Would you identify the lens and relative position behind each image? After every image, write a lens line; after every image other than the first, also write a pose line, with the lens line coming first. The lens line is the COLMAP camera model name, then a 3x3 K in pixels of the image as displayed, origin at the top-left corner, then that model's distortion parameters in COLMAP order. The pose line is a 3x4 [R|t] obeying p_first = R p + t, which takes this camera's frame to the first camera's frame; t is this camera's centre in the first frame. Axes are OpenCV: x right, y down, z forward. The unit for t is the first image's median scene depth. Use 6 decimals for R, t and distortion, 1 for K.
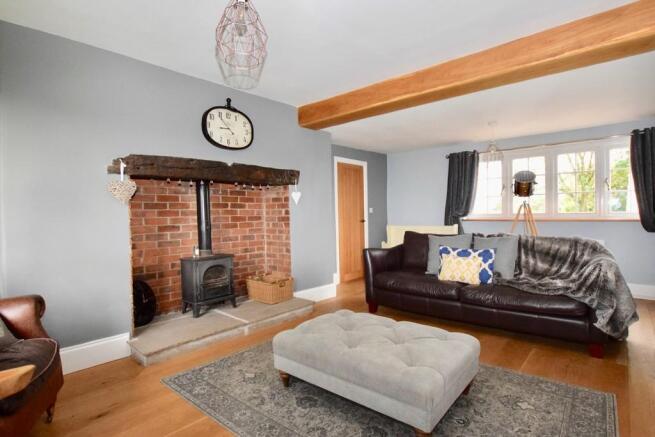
lens RADIAL K [[343.9, 0, 327.6], [0, 343.9, 217.0], [0, 0, 1]] dist [-0.001853, -0.000185]
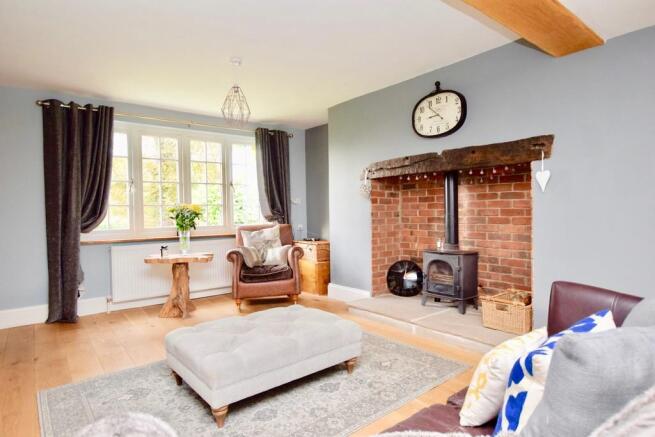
lens RADIAL K [[380.6, 0, 327.8], [0, 380.6, 217.1], [0, 0, 1]] dist [0.001633, 0.000223]
pose [[-0.181110, 0.036708, -0.982777, 0.778995], [0.009151, 0.999323, 0.035640, -0.021151], [0.983420, -0.002538, -0.181324, 0.891212]]
